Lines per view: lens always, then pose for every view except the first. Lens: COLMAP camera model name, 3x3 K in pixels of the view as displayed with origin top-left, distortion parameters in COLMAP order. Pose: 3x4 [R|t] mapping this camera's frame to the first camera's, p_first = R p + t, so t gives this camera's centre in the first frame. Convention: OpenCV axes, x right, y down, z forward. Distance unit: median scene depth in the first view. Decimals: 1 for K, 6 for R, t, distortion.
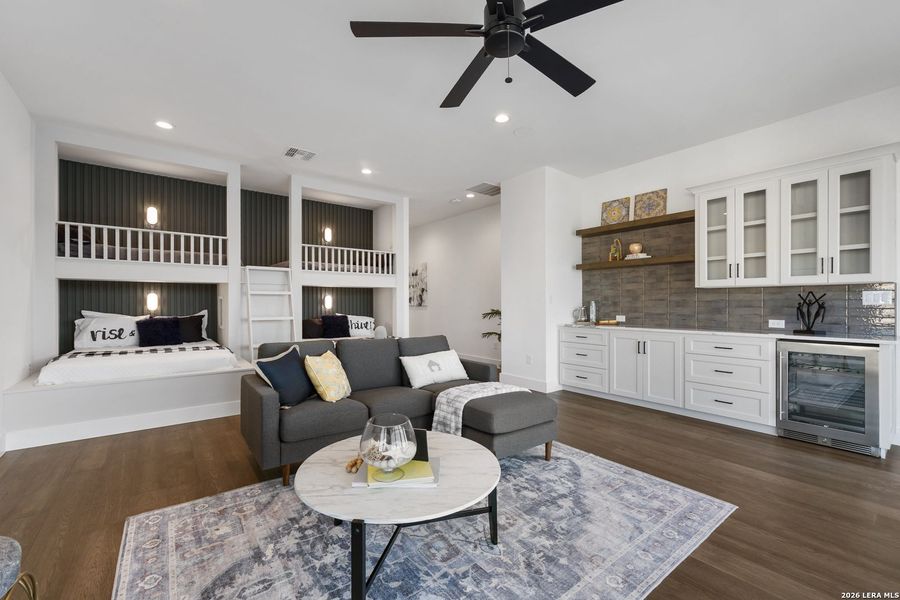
lens RADIAL K [[369.3, 0, 452.8], [0, 369.3, 303.4], [0, 0, 1]] dist [-0.000297, 0.001645]
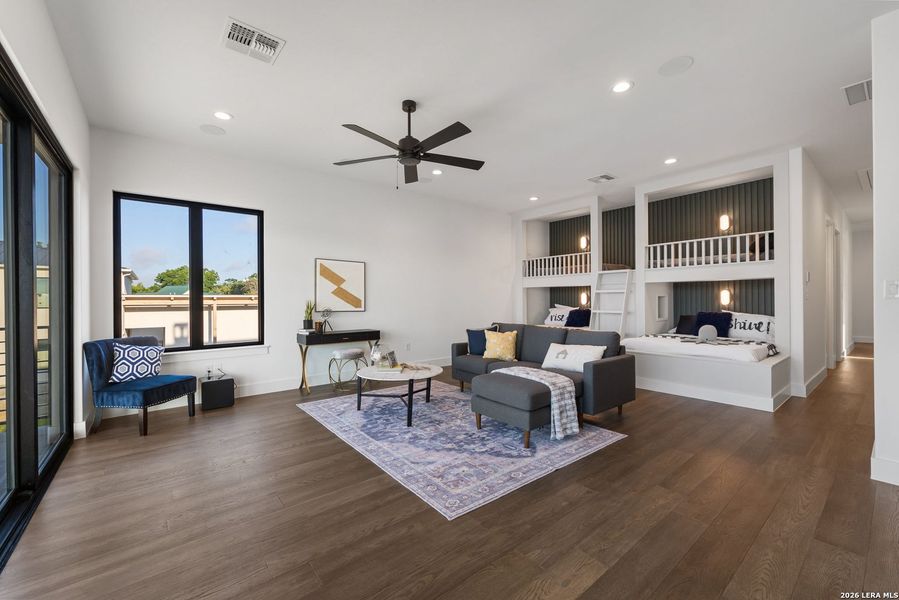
lens RADIAL K [[368.9, 0, 453.5], [0, 368.9, 298.2], [0, 0, 1]] dist [-0.000297, 0.001645]
pose [[0.035067, -0.007098, -0.999360, 0.783832], [0.004213, 0.999967, -0.006955, 0.002149], [0.999376, -0.003967, 0.035096, 0.453334]]
